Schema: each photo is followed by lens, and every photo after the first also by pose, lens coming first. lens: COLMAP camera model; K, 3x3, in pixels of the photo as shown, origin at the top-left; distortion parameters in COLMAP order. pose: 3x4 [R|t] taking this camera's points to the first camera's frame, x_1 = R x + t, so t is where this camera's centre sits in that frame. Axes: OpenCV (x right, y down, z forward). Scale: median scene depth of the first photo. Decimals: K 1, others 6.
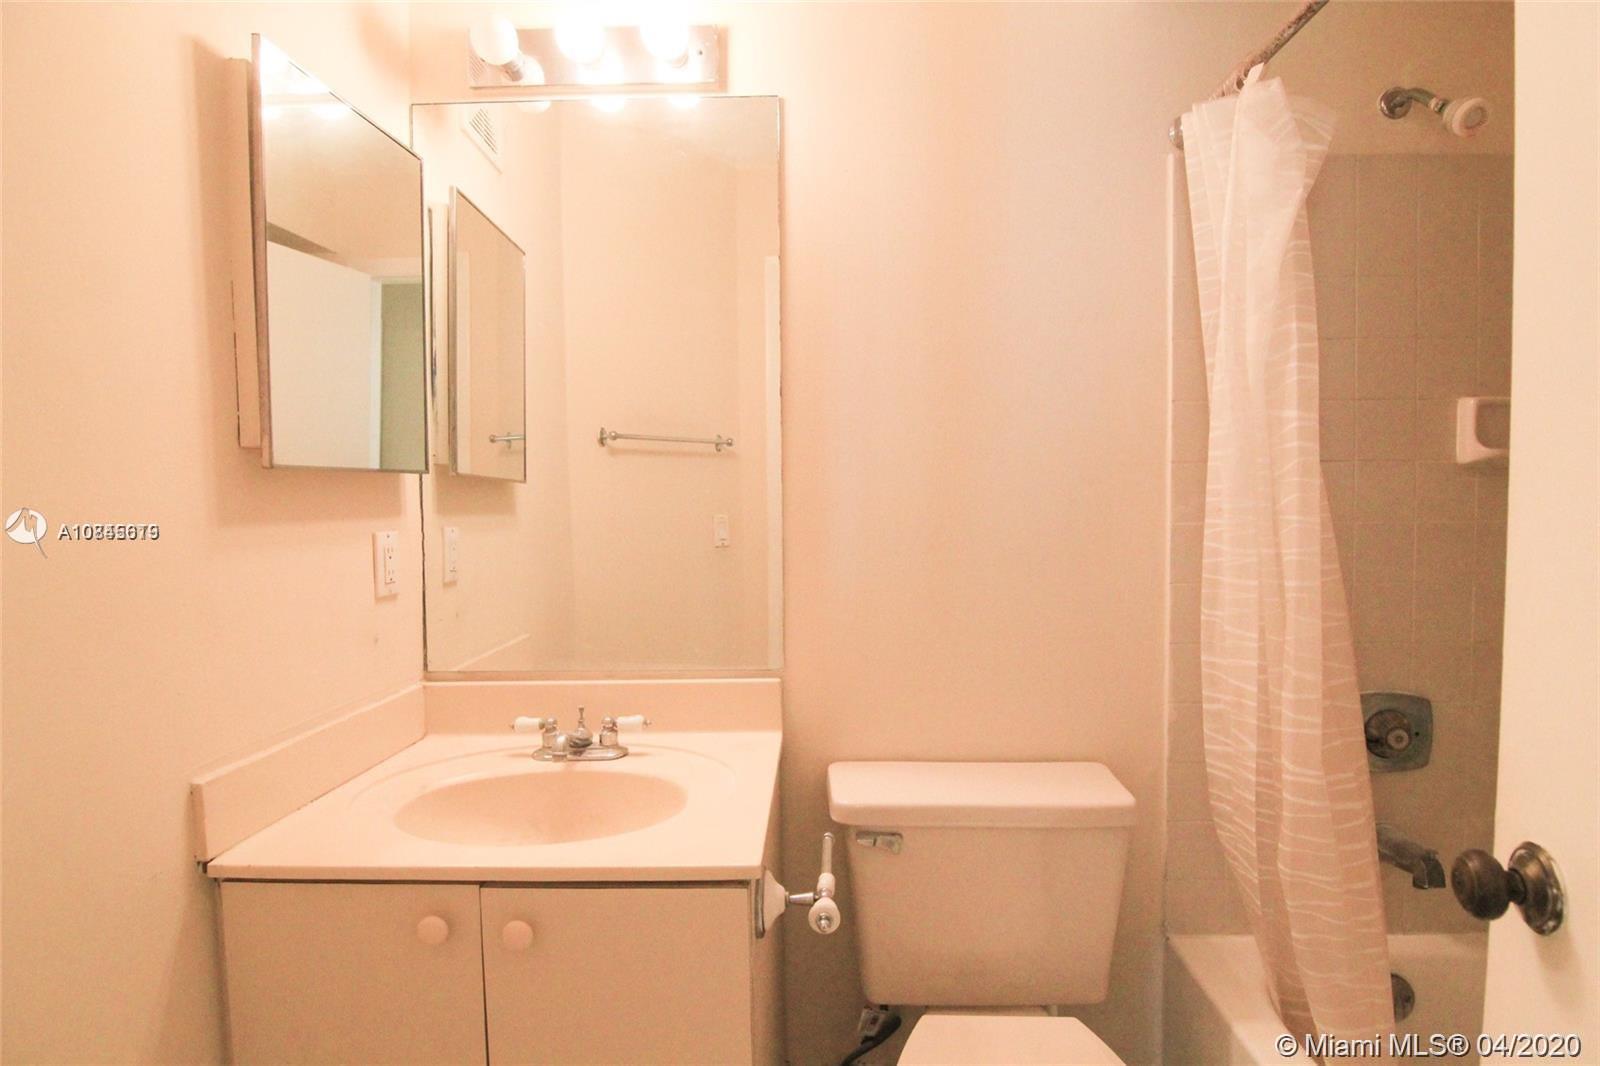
lens RADIAL K [[813.8, 0, 800.3], [0, 813.8, 533.0], [0, 0, 1]] dist [-0.008114, -0.010050]
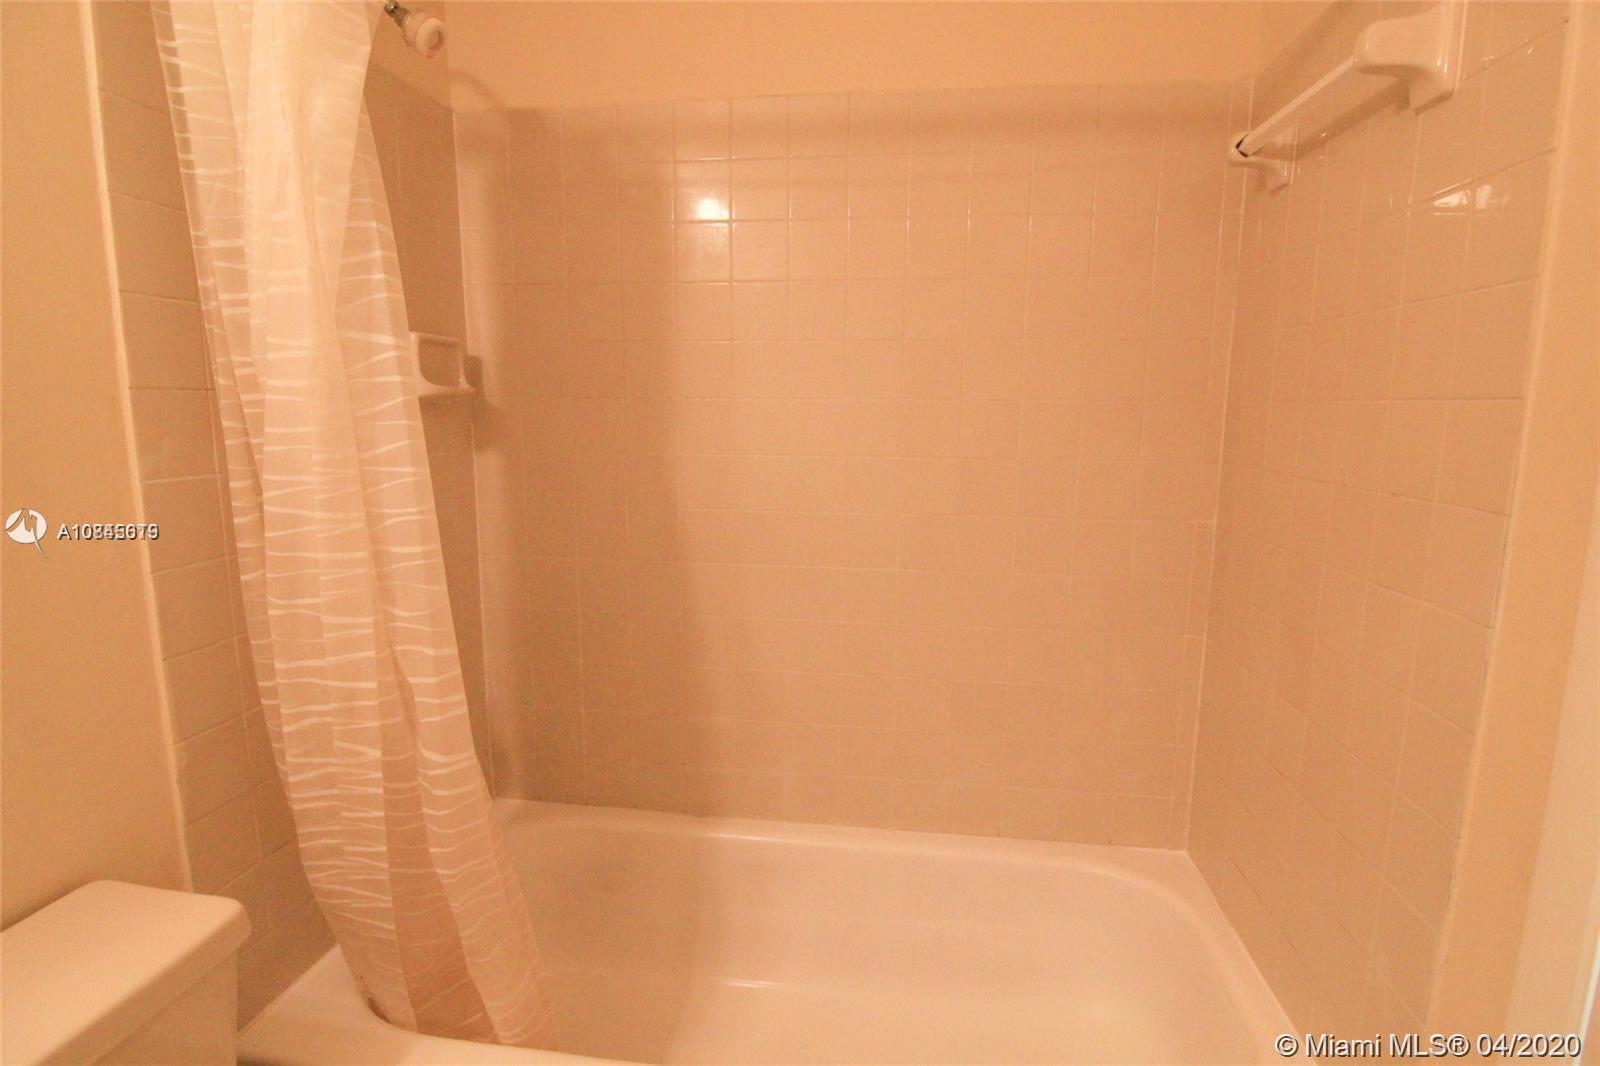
lens RADIAL K [[813.8, 0, 796.5], [0, 813.8, 539.4], [0, 0, 1]] dist [-0.008114, -0.010050]
pose [[0.140821, -0.146044, 0.979204, -0.142207], [0.036399, 0.989155, 0.142293, -0.047869], [-0.989366, 0.015604, 0.144609, 0.456985]]
